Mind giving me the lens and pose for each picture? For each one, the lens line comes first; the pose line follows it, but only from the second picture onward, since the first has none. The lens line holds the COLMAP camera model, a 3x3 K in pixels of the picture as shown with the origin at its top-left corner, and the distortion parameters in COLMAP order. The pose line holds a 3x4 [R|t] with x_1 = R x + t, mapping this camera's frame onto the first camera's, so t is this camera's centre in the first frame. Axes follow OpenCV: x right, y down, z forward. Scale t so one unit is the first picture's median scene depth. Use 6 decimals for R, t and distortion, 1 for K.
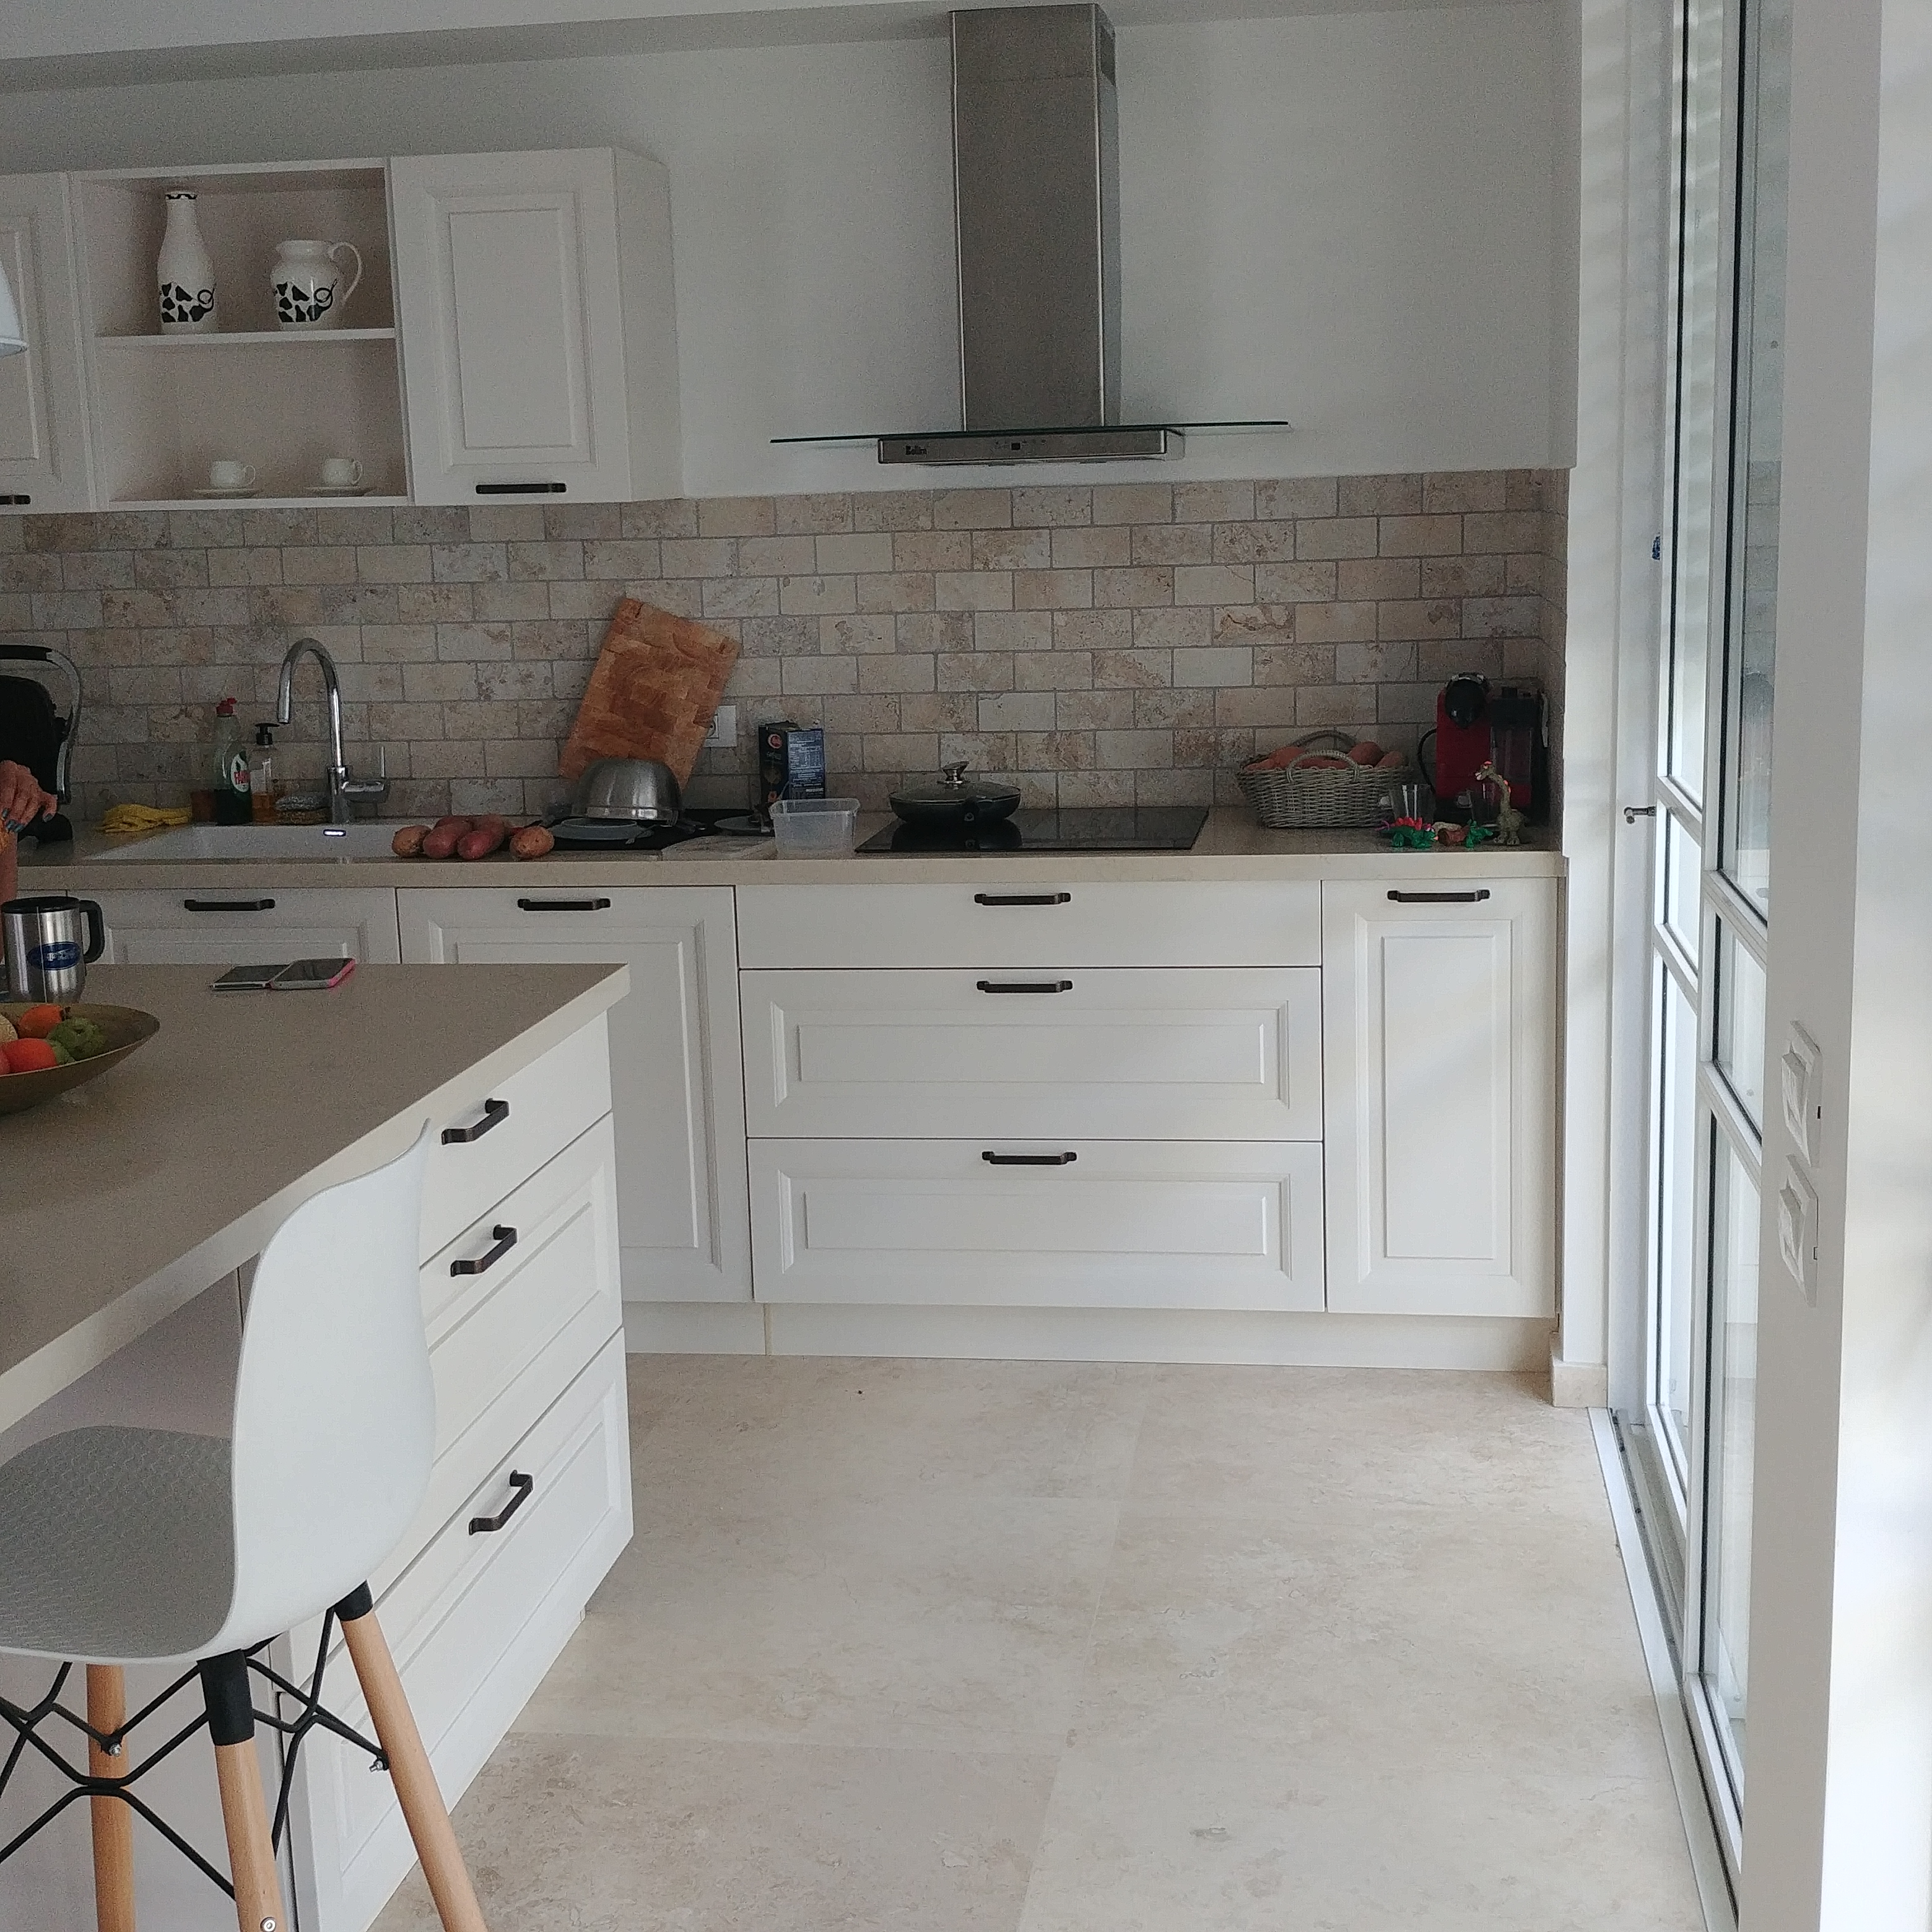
lens RADIAL K [[2599.4, 0, 966.0], [0, 2599.4, 966.0], [0, 0, 1]] dist [0.221708, -0.801485]
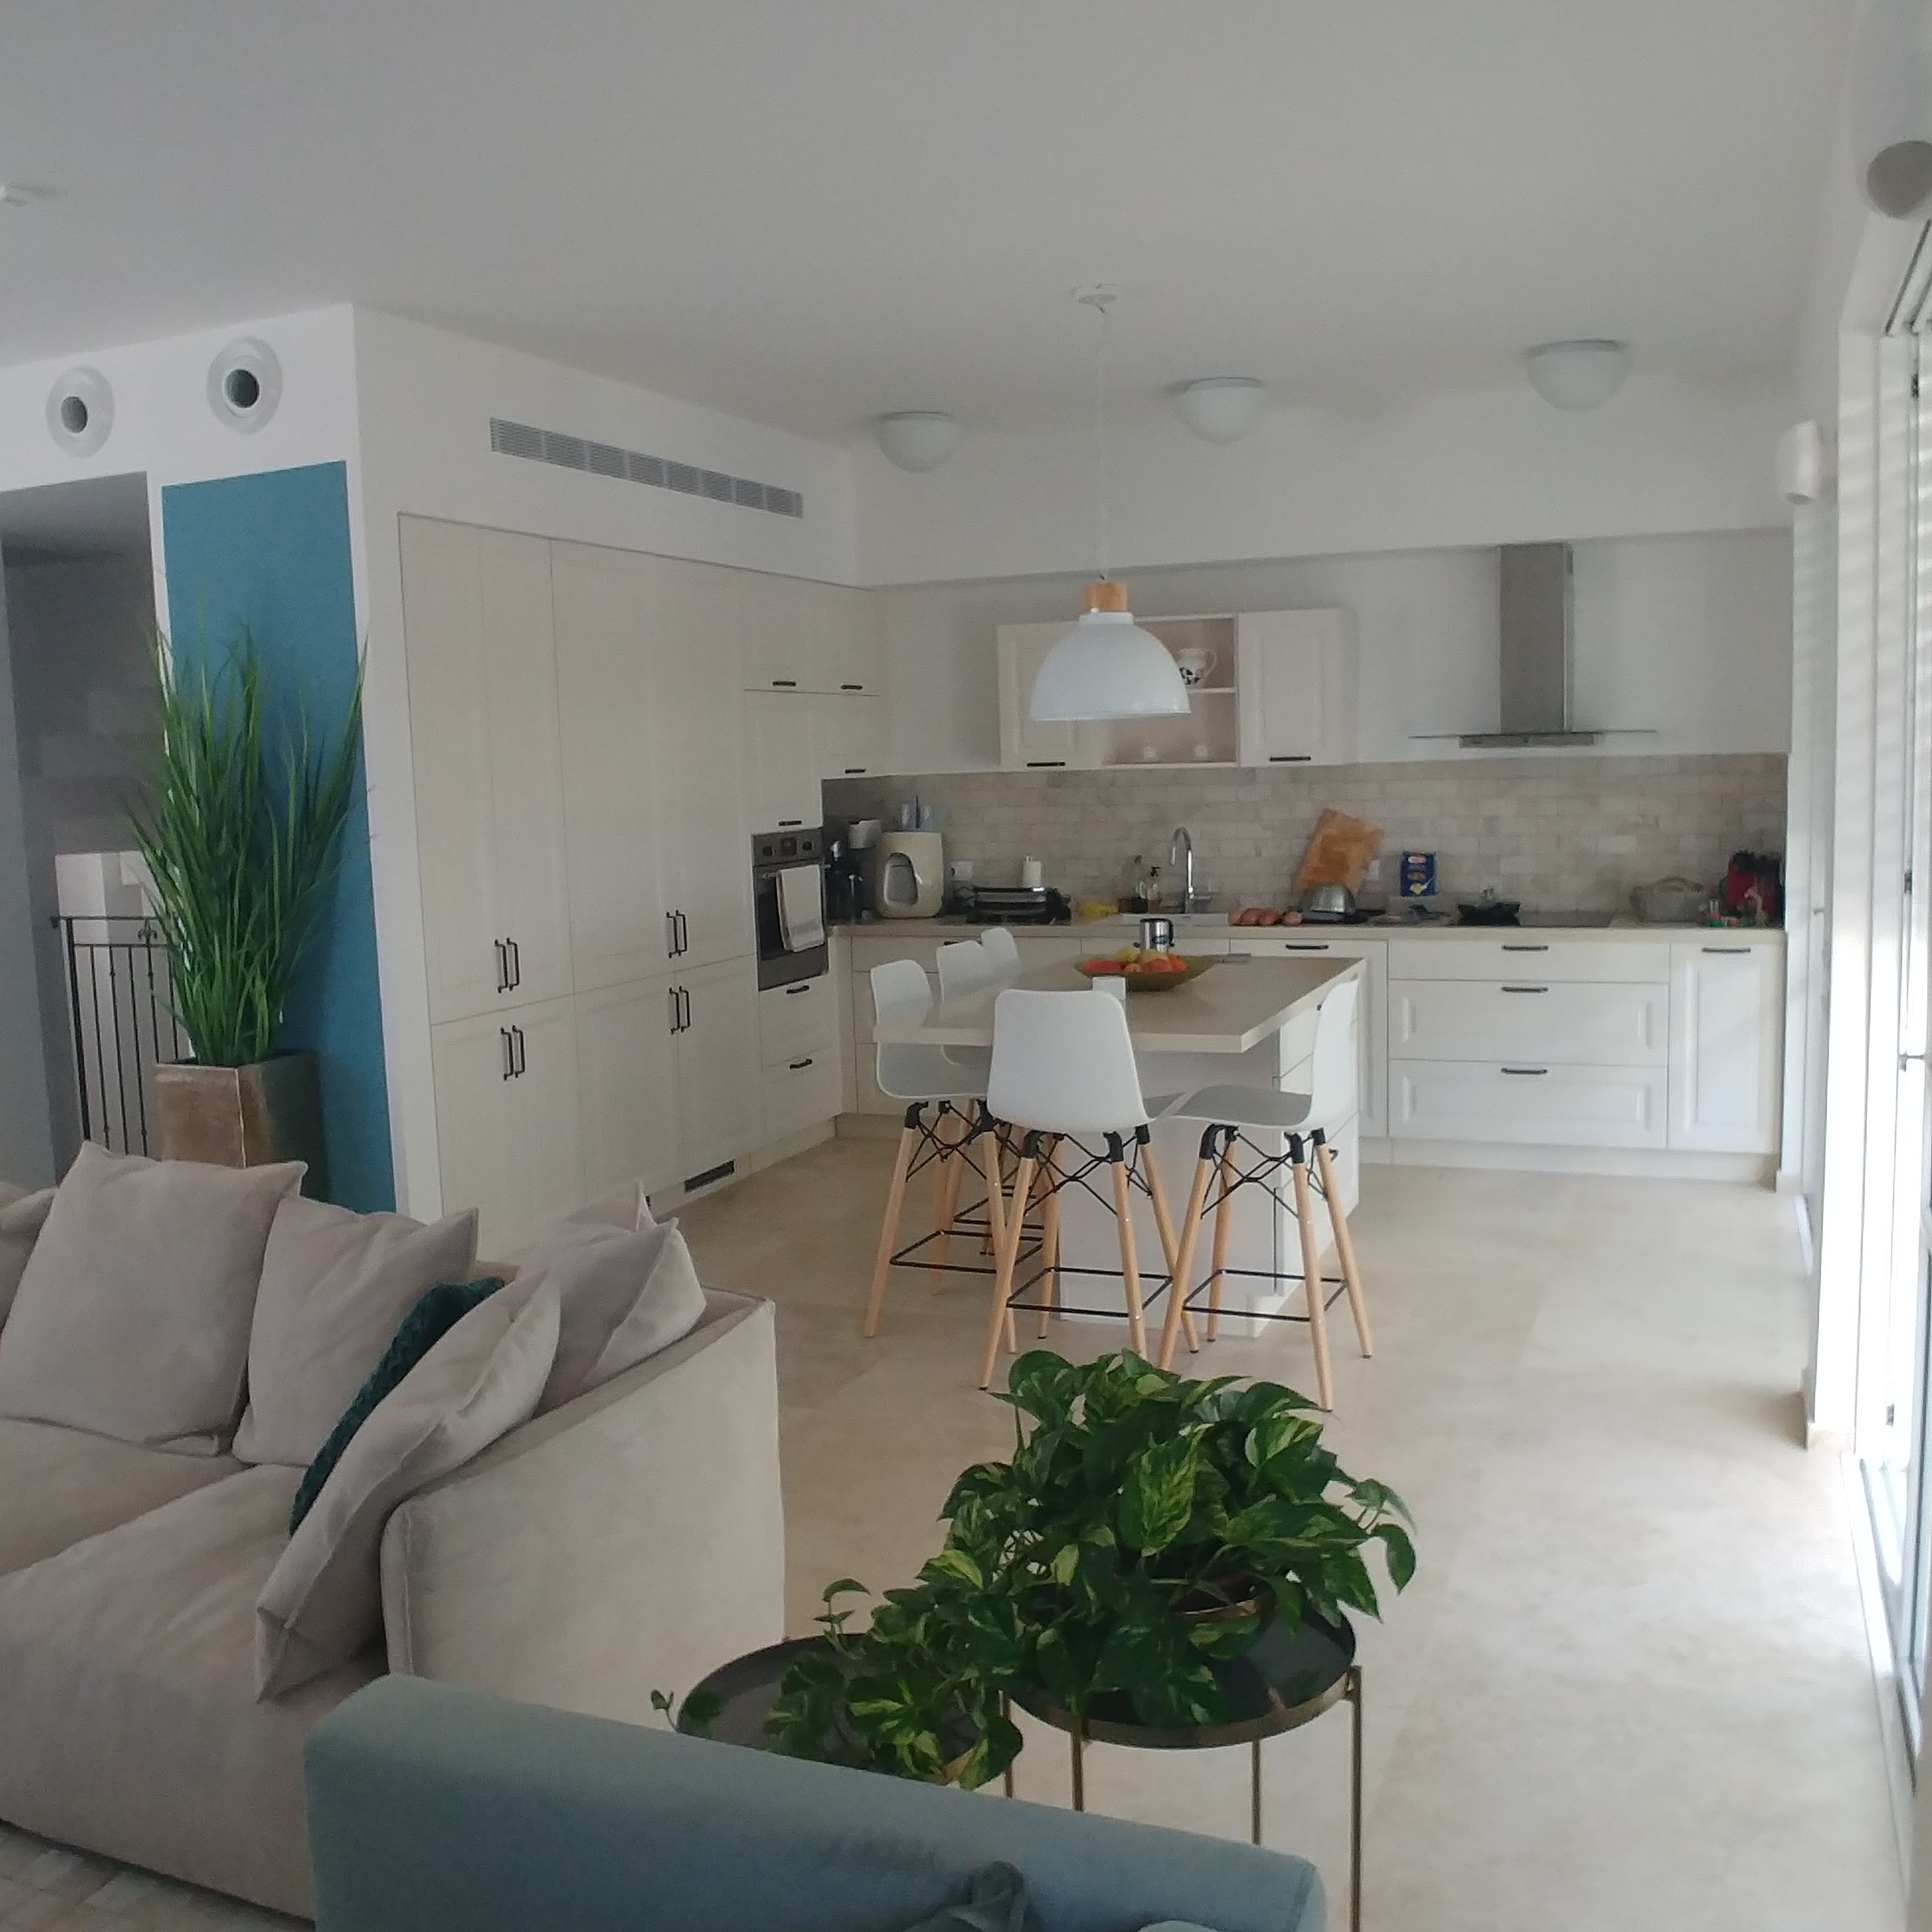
lens RADIAL K [[1849.4, 0, 994.9], [0, 1849.4, 969.7], [0, 0, 1]] dist [-0.069535, 0.003549]
pose [[0.975163, 0.025482, -0.220016, -0.064188], [-0.038687, 0.997685, -0.055920, 0.084849], [0.218082, 0.063043, 0.973892, -0.514807]]
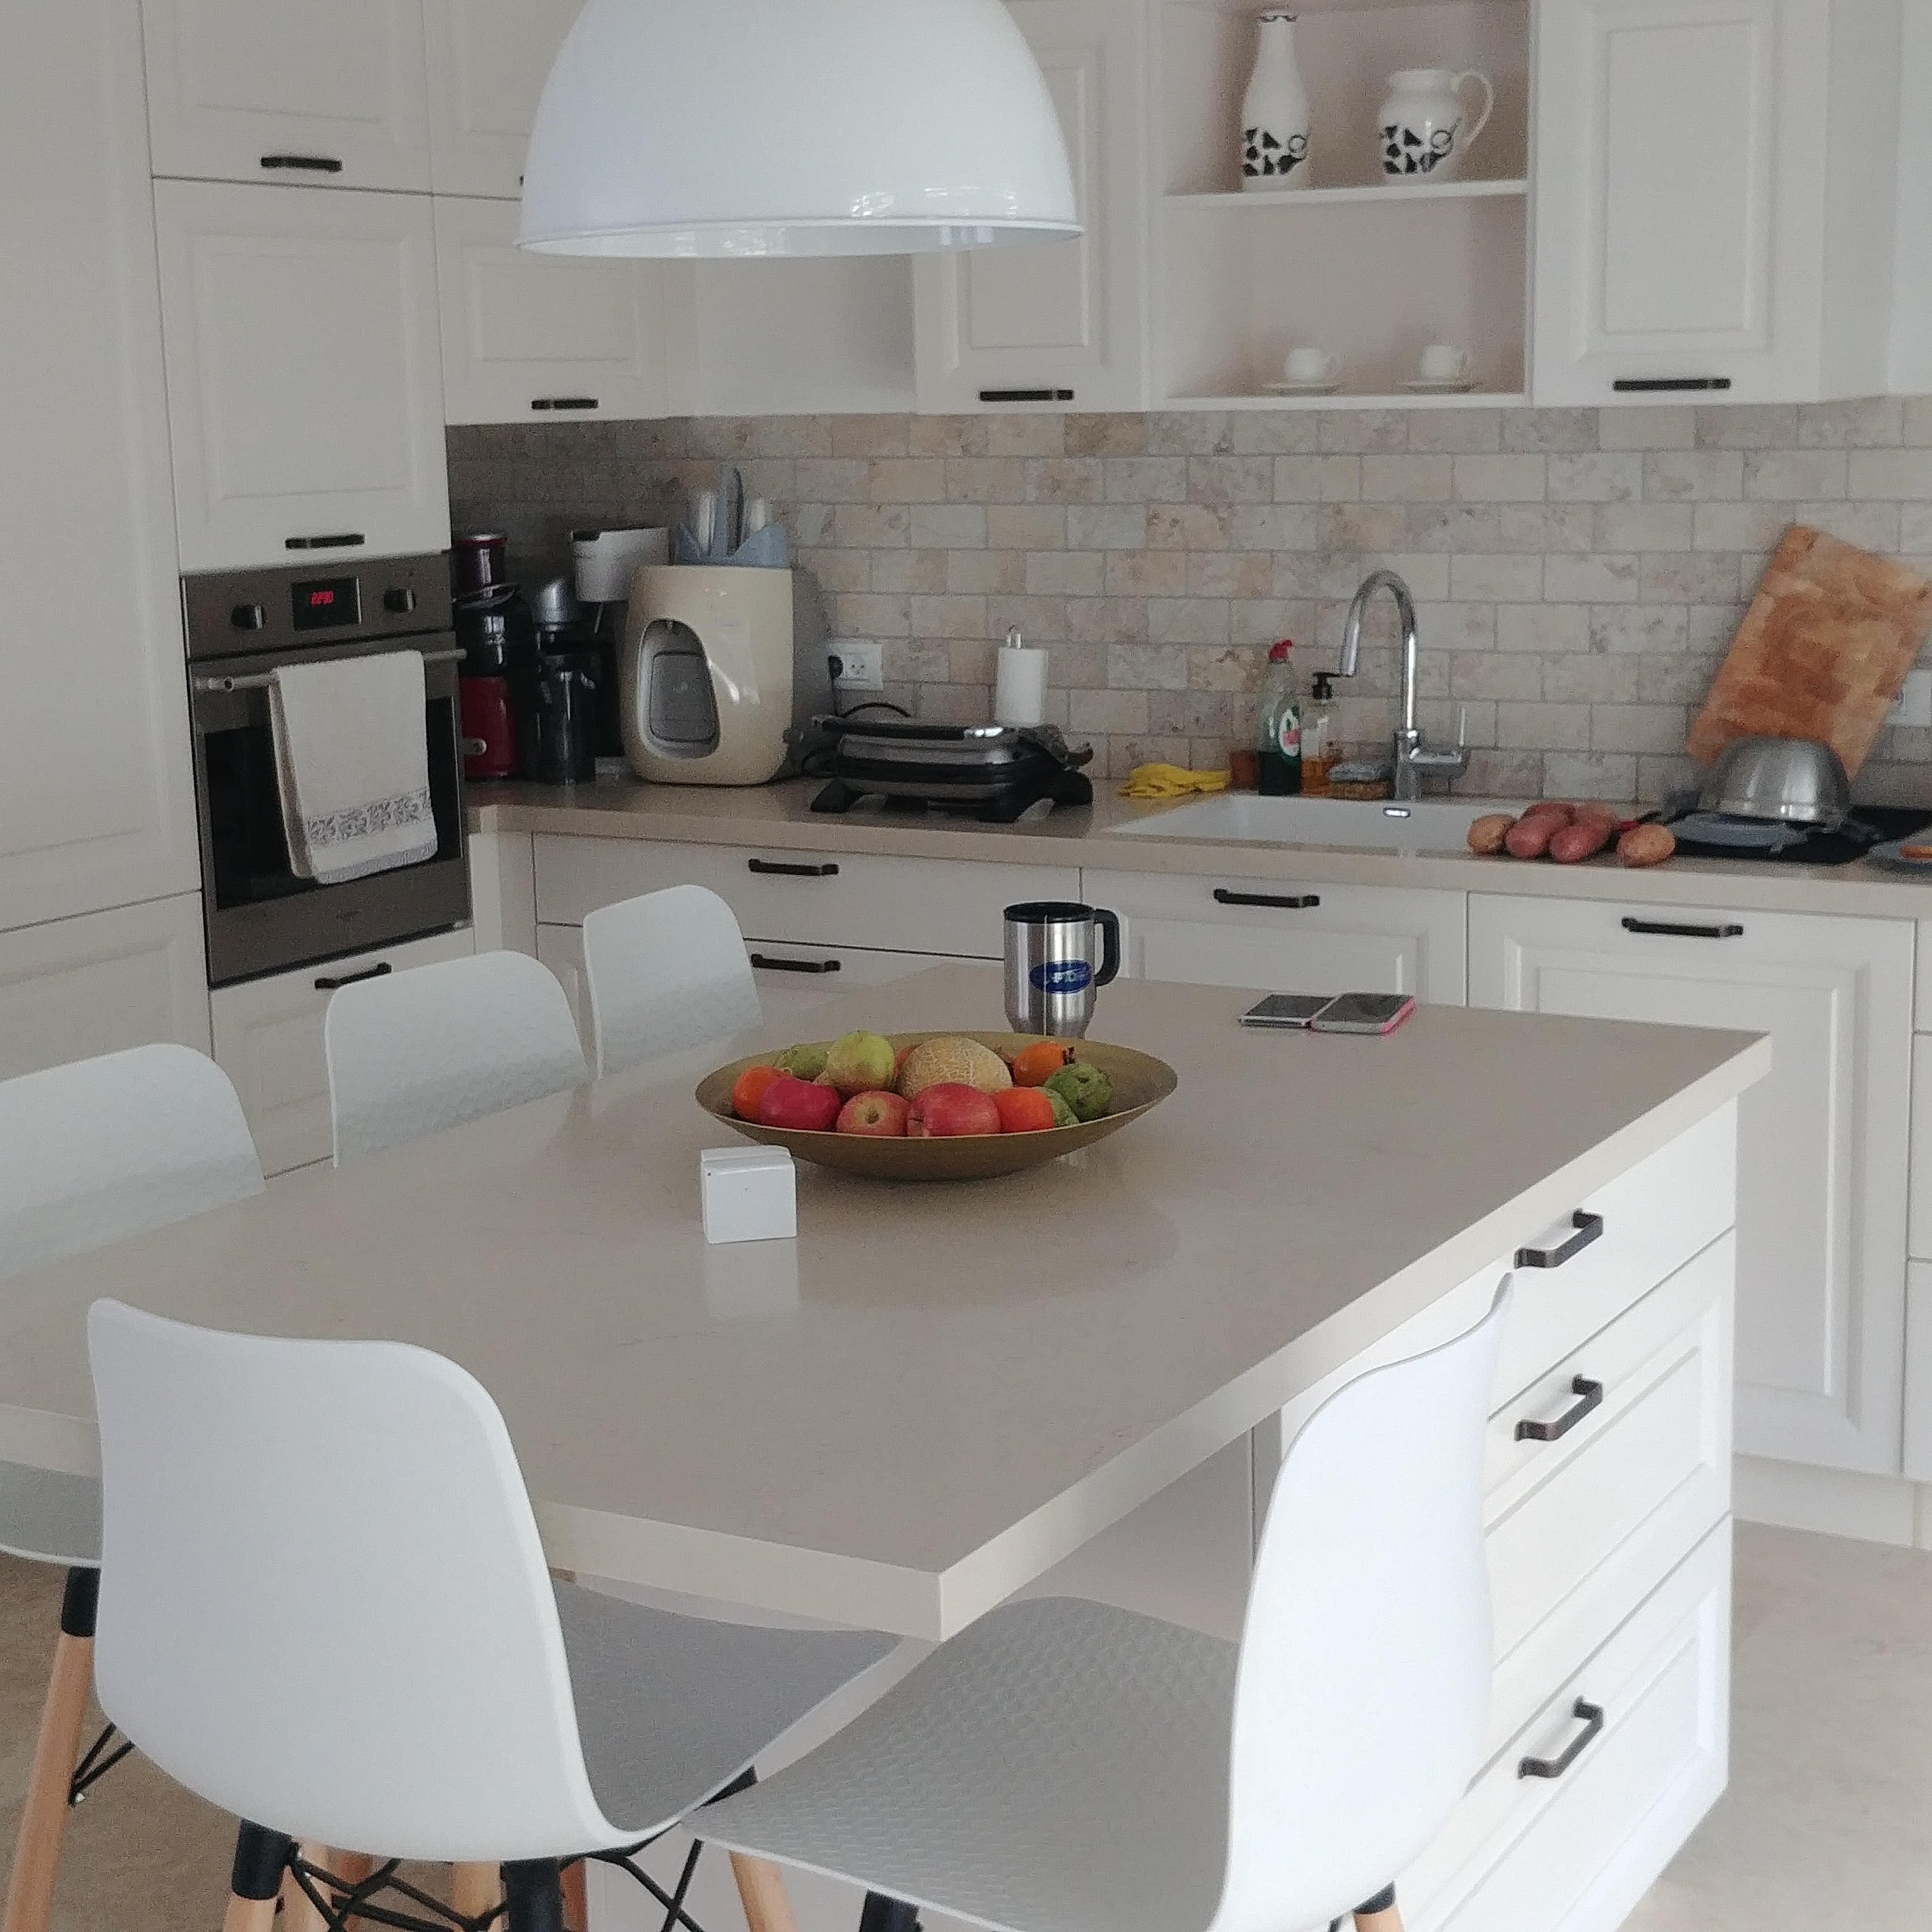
lens RADIAL K [[3203.7, 0, 996.4], [0, 3203.7, 956.0], [0, 0, 1]] dist [0.193878, -0.619006]
pose [[0.935969, 0.074035, -0.344210, -0.014538], [-0.071948, 0.997230, 0.018853, -0.017381], [0.344653, 0.007120, 0.938703, 0.038496]]
